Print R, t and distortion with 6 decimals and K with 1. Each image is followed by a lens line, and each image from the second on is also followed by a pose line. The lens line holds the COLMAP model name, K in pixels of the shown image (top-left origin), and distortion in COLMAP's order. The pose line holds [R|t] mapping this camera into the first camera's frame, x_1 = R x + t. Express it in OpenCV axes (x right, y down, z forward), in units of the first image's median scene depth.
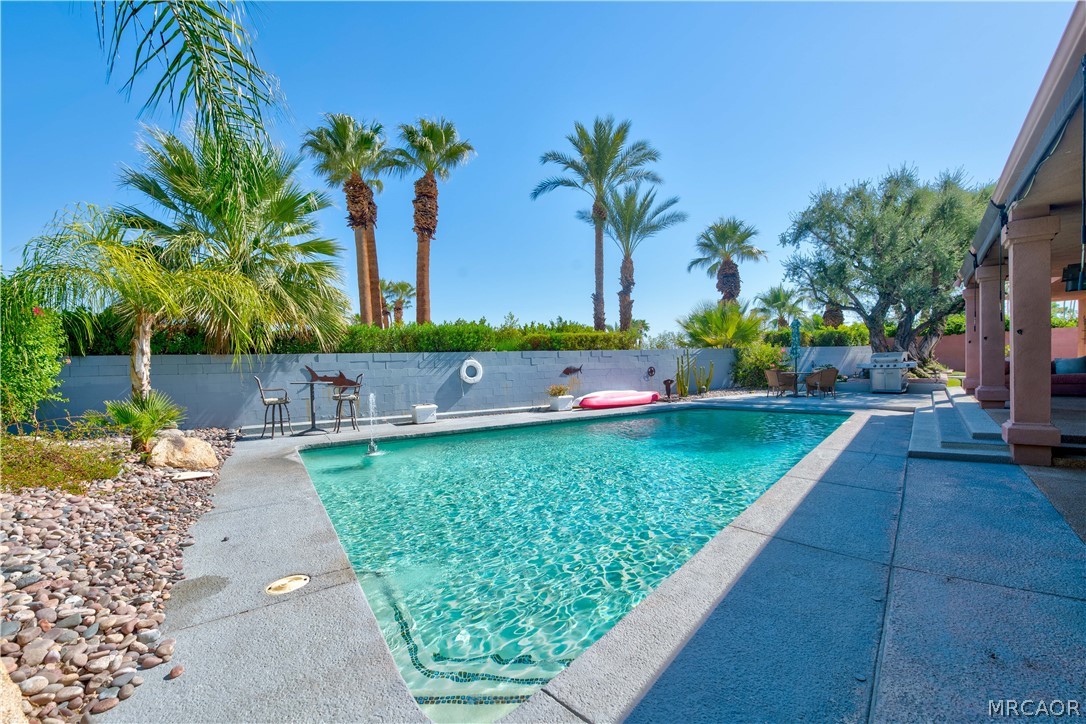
lens RADIAL K [[435.5, 0, 545.1], [0, 435.5, 350.5], [0, 0, 1]] dist [-0.008046, -0.000281]
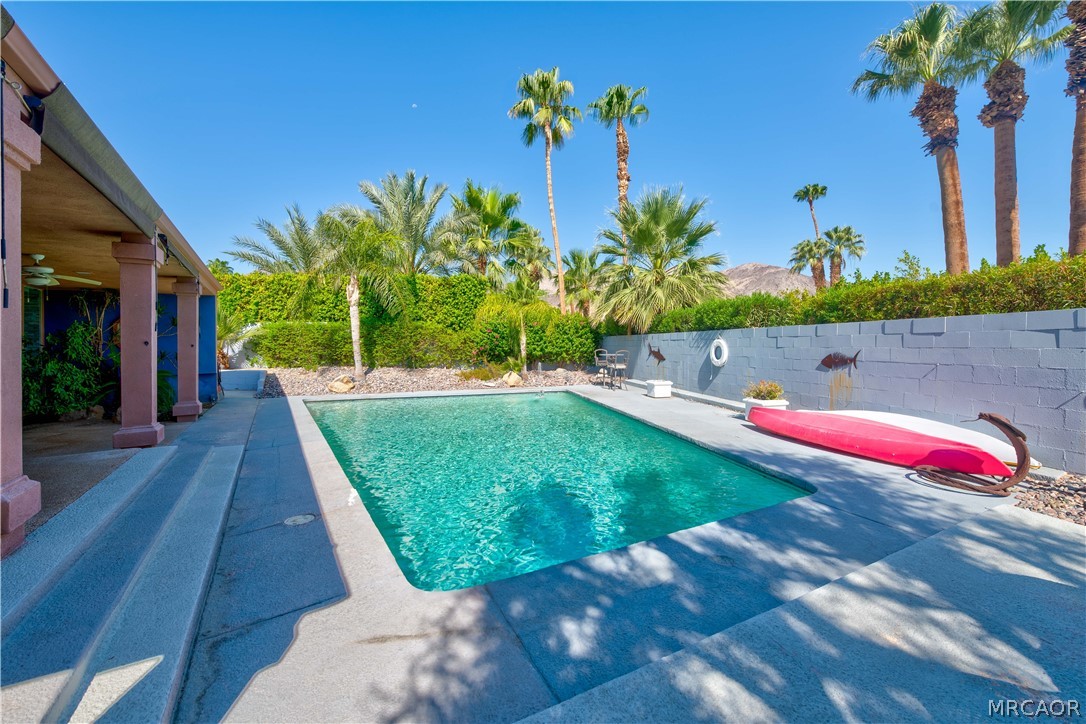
lens RADIAL K [[441.7, 0, 551.2], [0, 441.7, 342.2], [0, 0, 1]] dist [-0.007197, -0.000233]
pose [[-0.269816, 0.011462, -0.962844, 0.705590], [0.016483, 0.999838, 0.007284, 0.014466], [0.962771, -0.013905, -0.269961, 0.851084]]
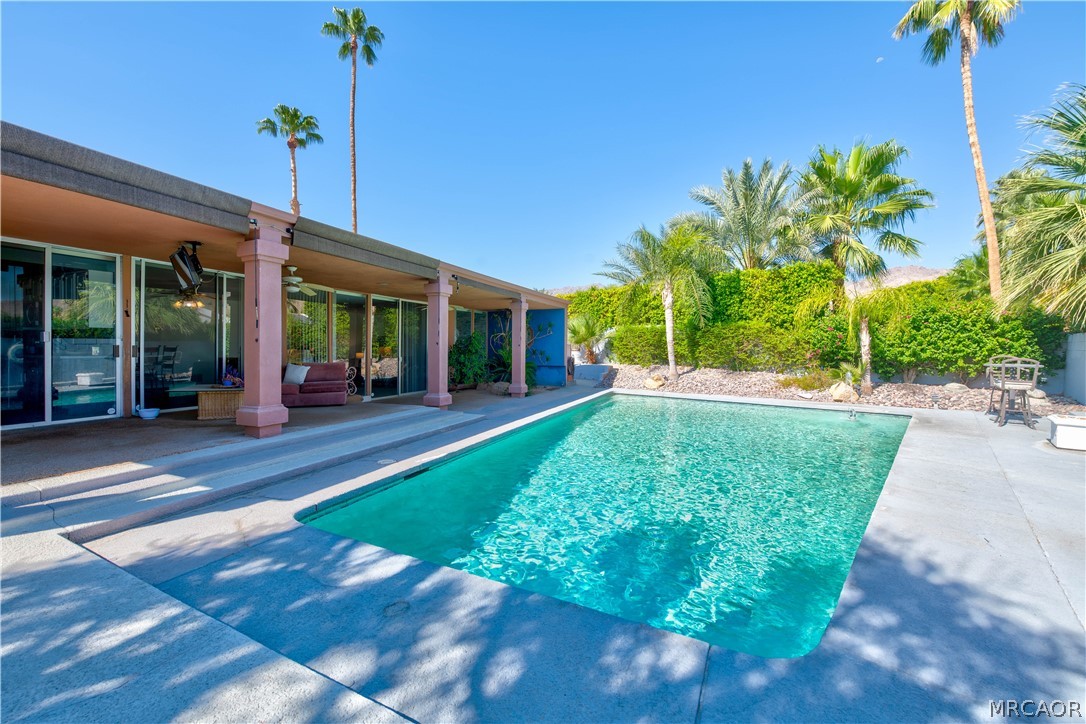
lens RADIAL K [[435.5, 0, 545.1], [0, 435.5, 350.5], [0, 0, 1]] dist [-0.008046, -0.000281]
pose [[-0.941852, 0.016125, -0.335641, 0.475283], [0.013781, 0.999861, 0.009363, 0.018852], [0.335745, 0.004193, -0.941943, 1.064118]]
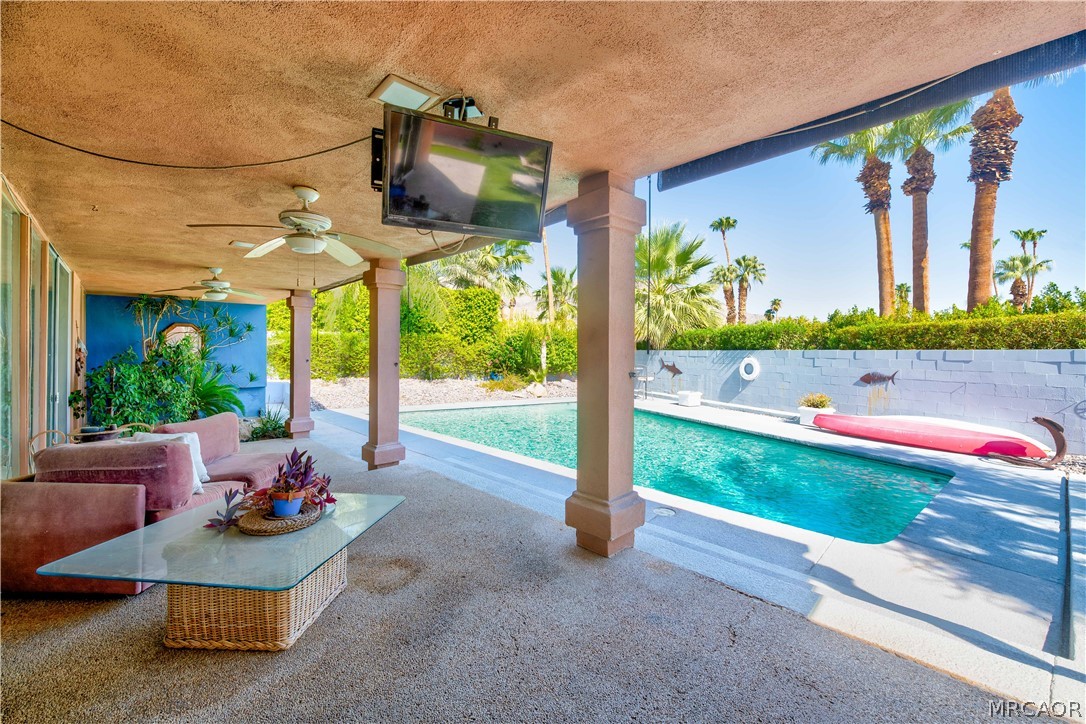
lens RADIAL K [[435.5, 0, 545.1], [0, 435.5, 350.5], [0, 0, 1]] dist [-0.008046, -0.000281]
pose [[-0.064428, 0.011451, -0.997857, 0.834890], [-0.000561, 0.999934, 0.011511, -0.007052], [0.997922, 0.001302, -0.064417, 0.538113]]
